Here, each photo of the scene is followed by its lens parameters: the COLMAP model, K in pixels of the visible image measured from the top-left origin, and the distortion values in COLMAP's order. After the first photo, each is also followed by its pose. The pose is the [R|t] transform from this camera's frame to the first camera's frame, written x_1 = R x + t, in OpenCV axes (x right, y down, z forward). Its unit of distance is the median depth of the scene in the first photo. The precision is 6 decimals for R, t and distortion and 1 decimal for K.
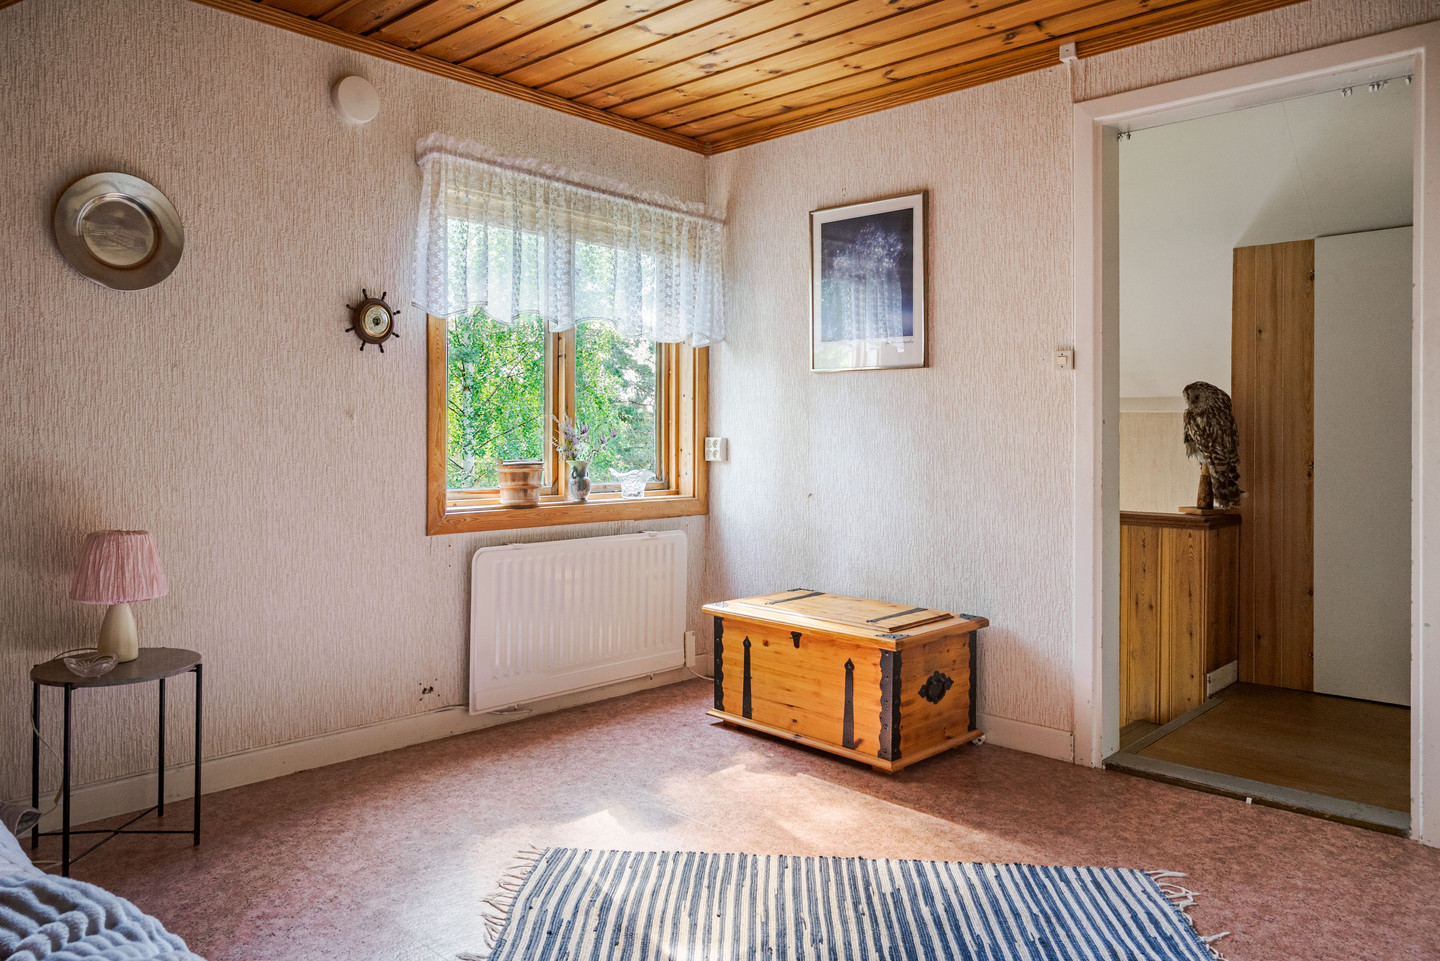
lens RADIAL K [[1026.5, 0, 719.5], [0, 1026.5, 434.0], [0, 0, 1]] dist [-0.000090, 0.004204]
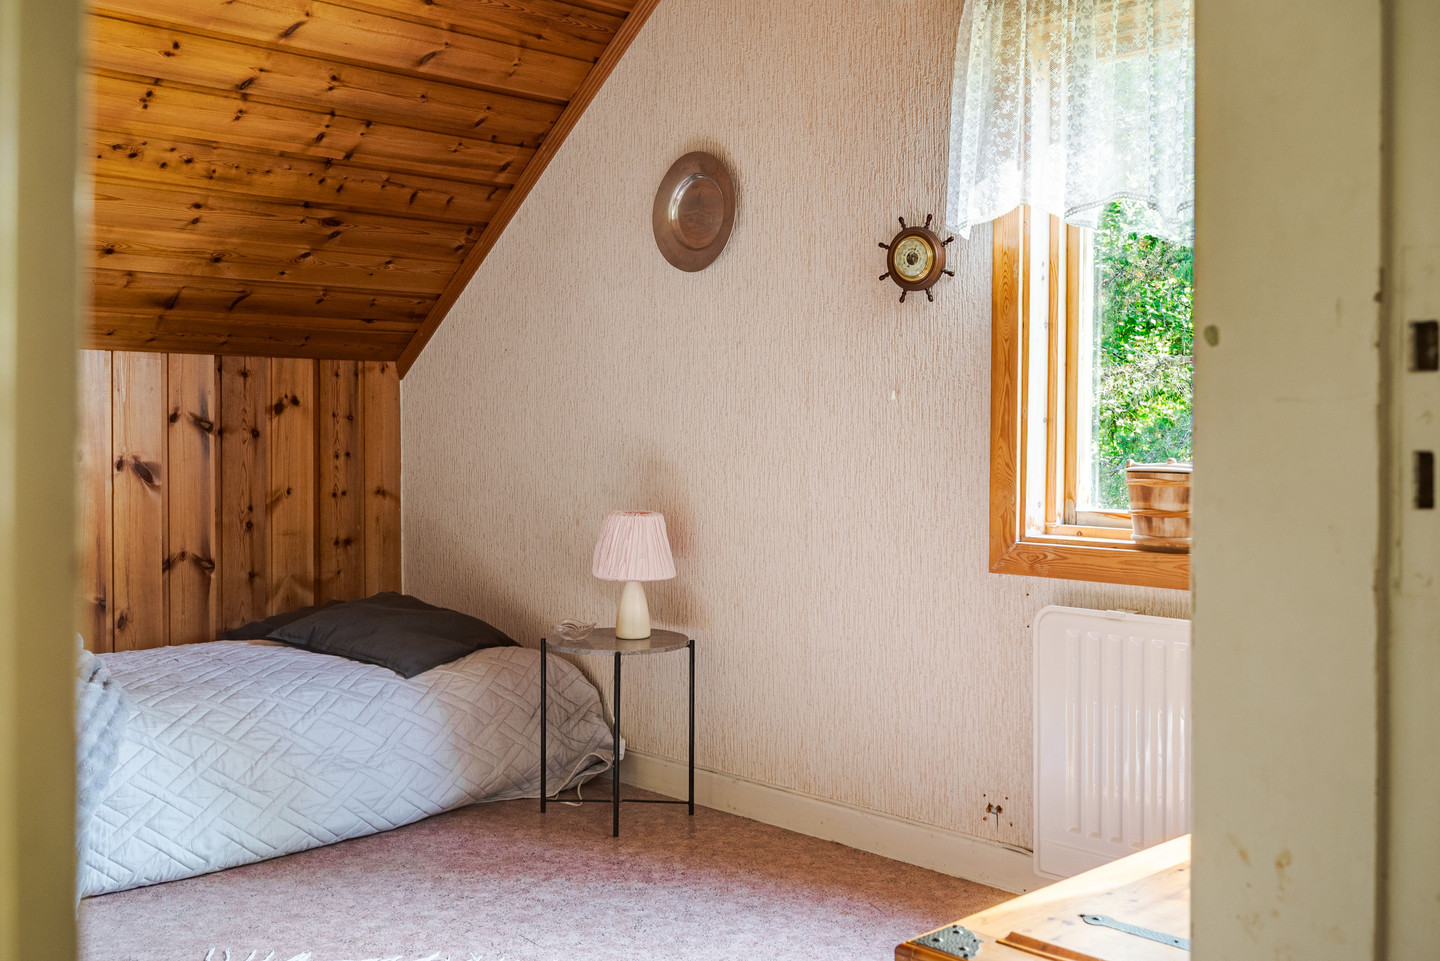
lens RADIAL K [[1493.4, 0, 719.6], [0, 1493.4, 427.2], [0, 0, 1]] dist [-0.000594, -0.006840]
pose [[-0.051991, 0.002404, -0.998645, 0.728087], [-0.004785, 0.999985, 0.002656, 0.005244], [0.998636, 0.004917, -0.051979, 0.944108]]
